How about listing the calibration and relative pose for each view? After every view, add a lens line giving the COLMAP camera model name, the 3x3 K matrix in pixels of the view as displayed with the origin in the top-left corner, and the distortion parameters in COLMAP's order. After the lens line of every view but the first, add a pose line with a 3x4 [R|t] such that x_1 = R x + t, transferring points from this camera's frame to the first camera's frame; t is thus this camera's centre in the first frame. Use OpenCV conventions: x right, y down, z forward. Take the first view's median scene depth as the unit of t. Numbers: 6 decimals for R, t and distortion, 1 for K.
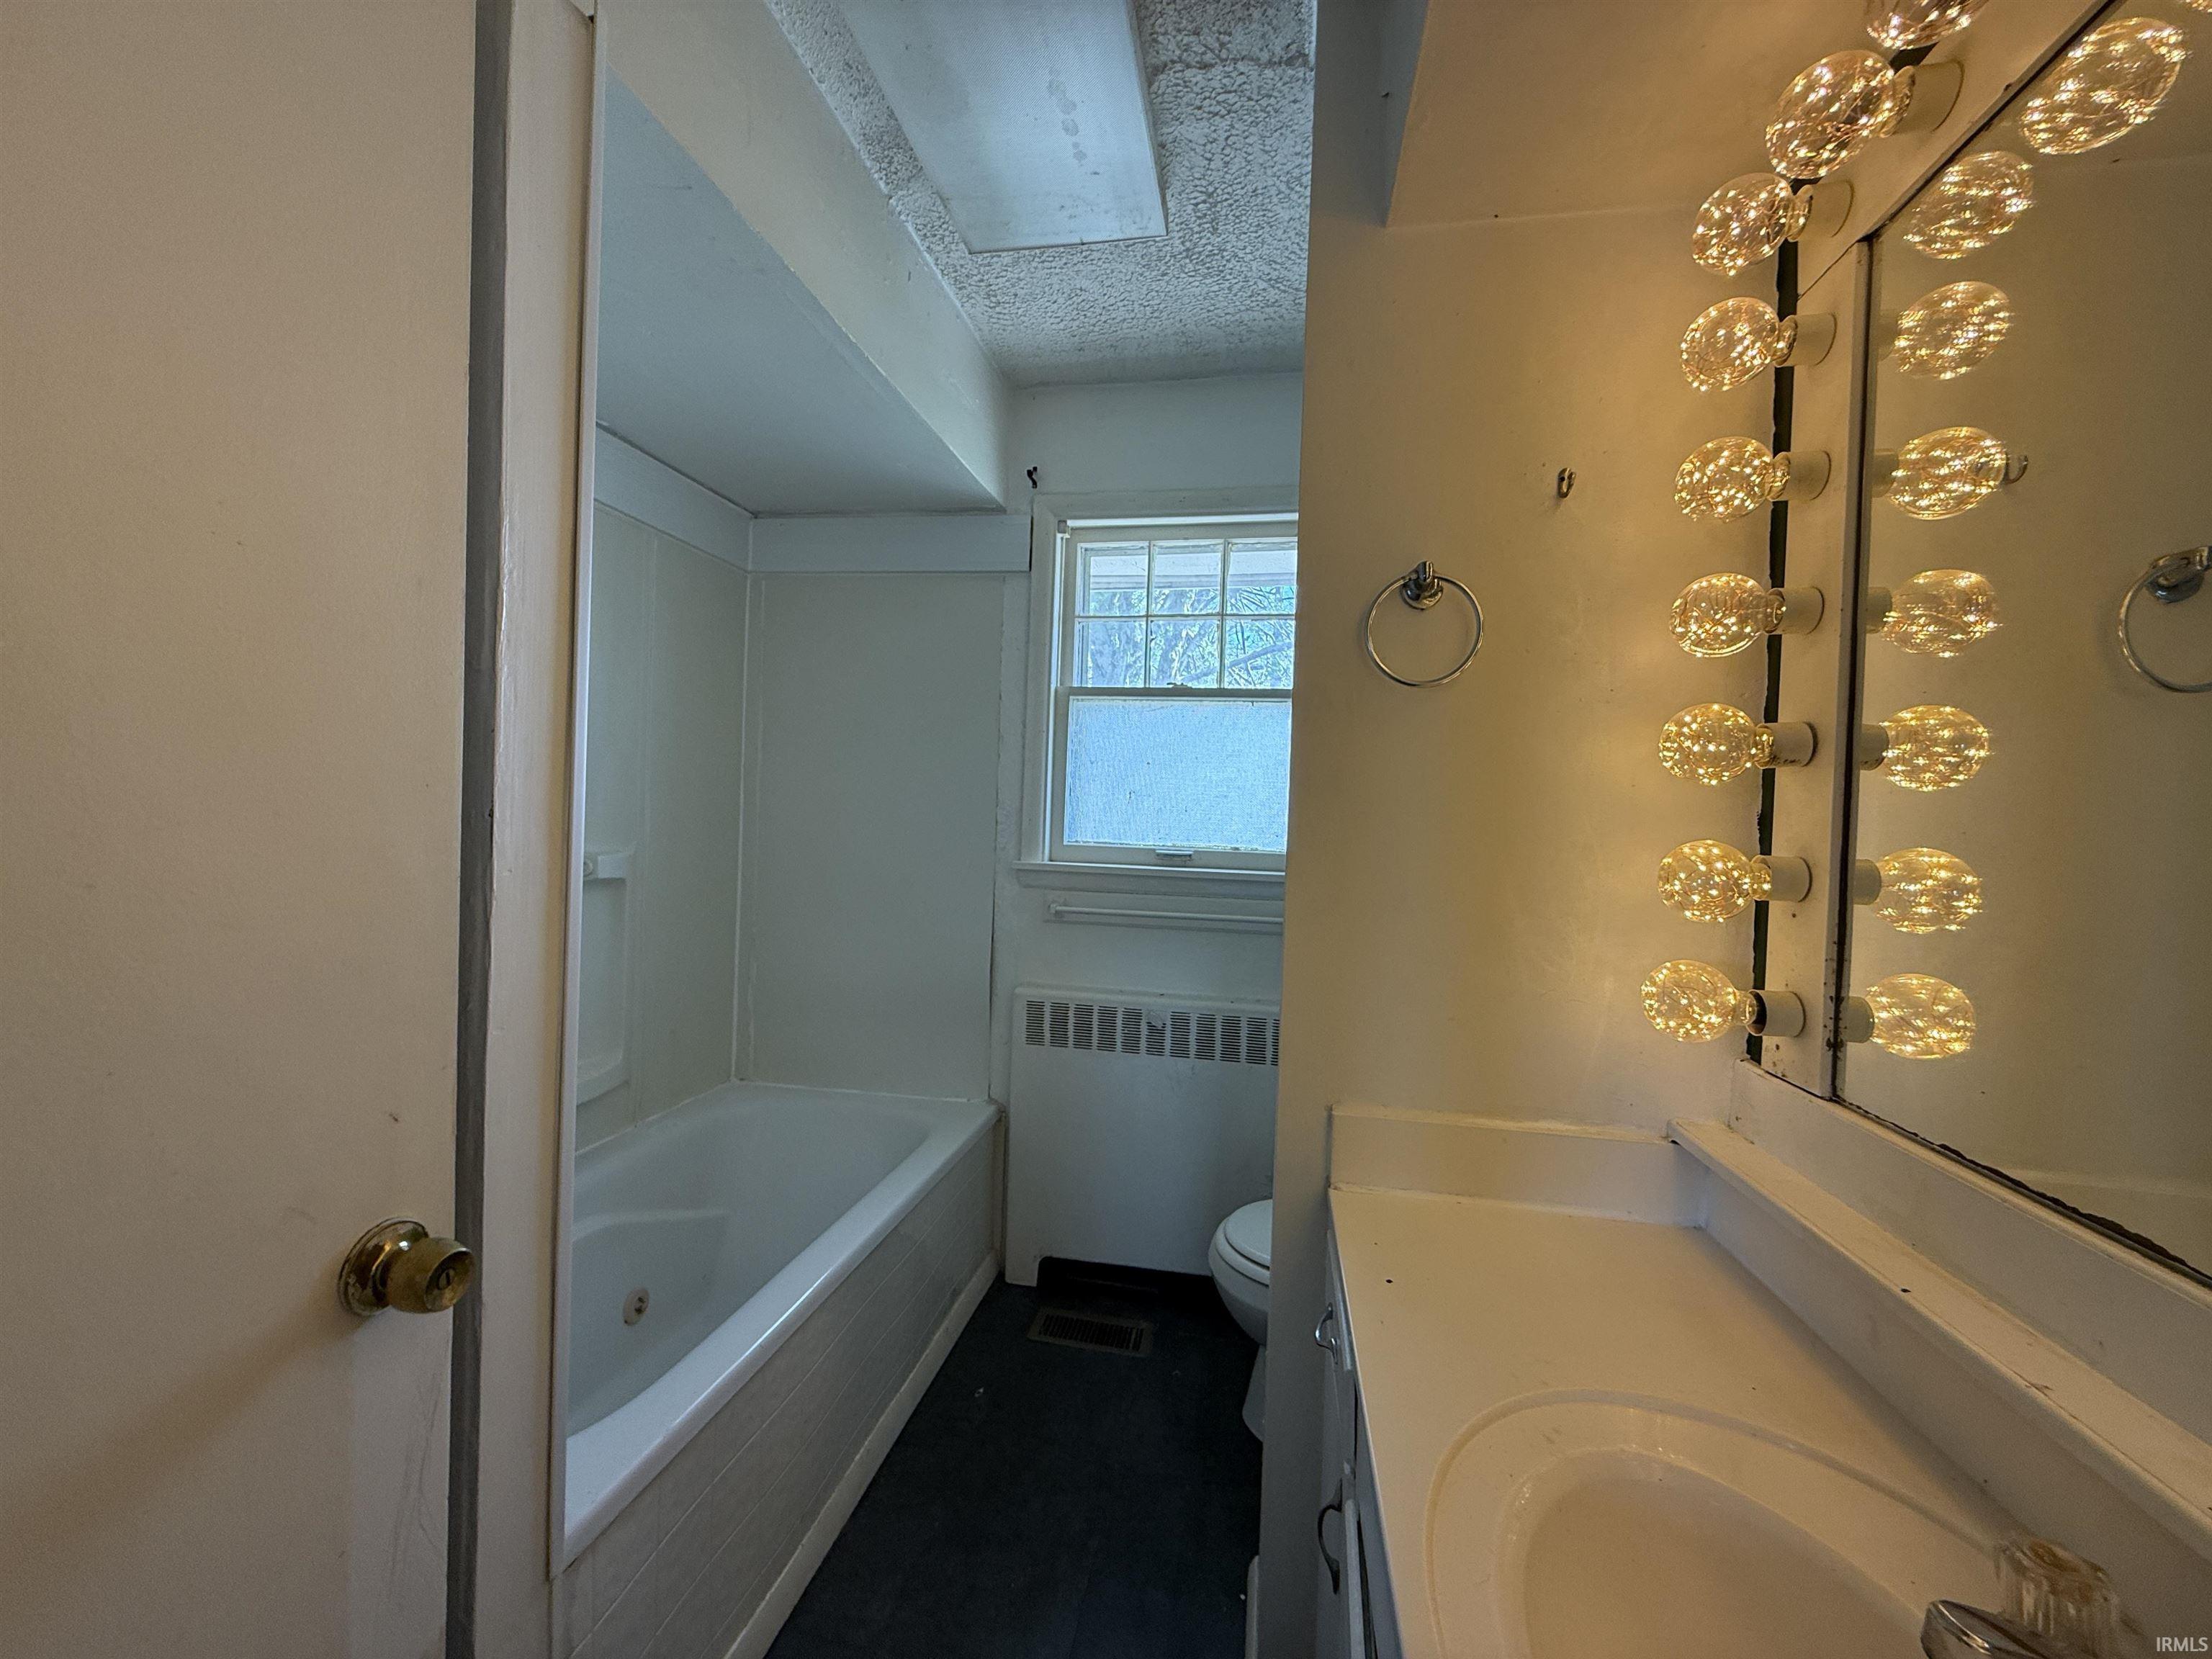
lens RADIAL K [[879.3, 0, 1106.0], [0, 879.3, 829.5], [0, 0, 1]] dist [-0.001936, -0.000203]
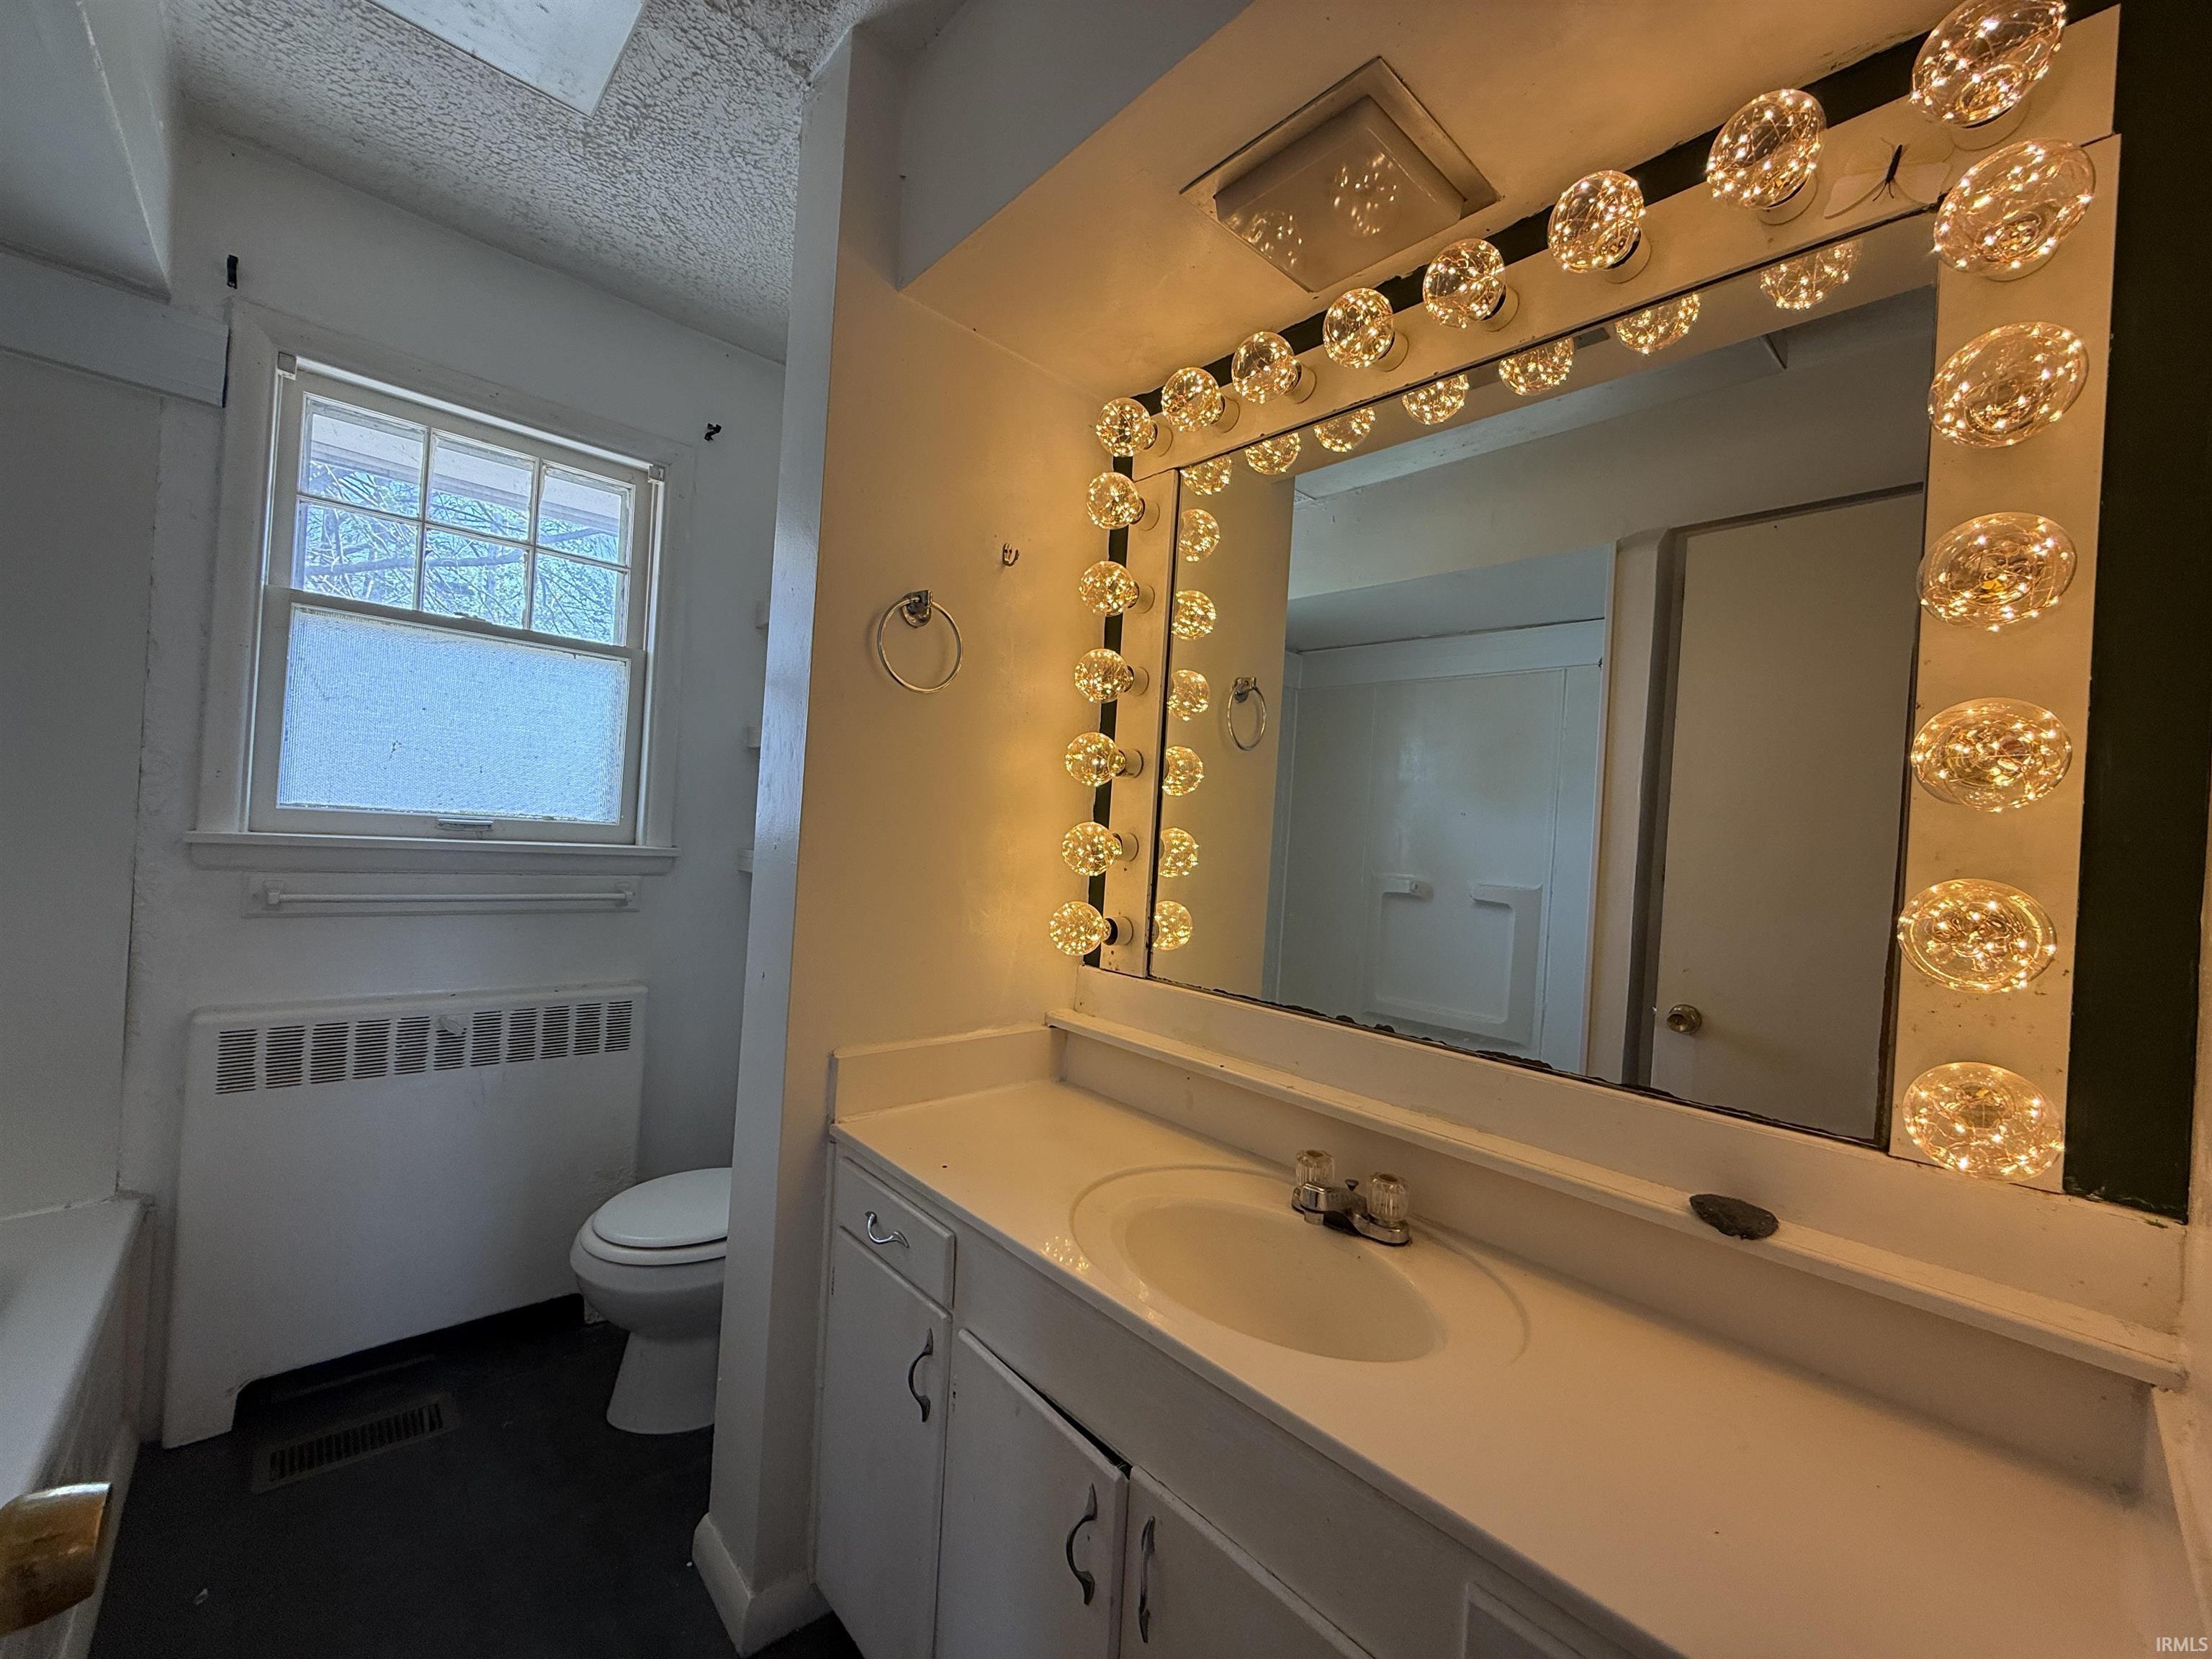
lens RADIAL K [[879.3, 0, 1106.0], [0, 879.3, 829.5], [0, 0, 1]] dist [-0.001936, -0.000203]
pose [[0.593530, 0.004361, 0.804800, -0.240988], [-0.033848, 0.999236, 0.019547, -0.002762], [-0.804100, -0.038843, 0.593224, 0.032238]]
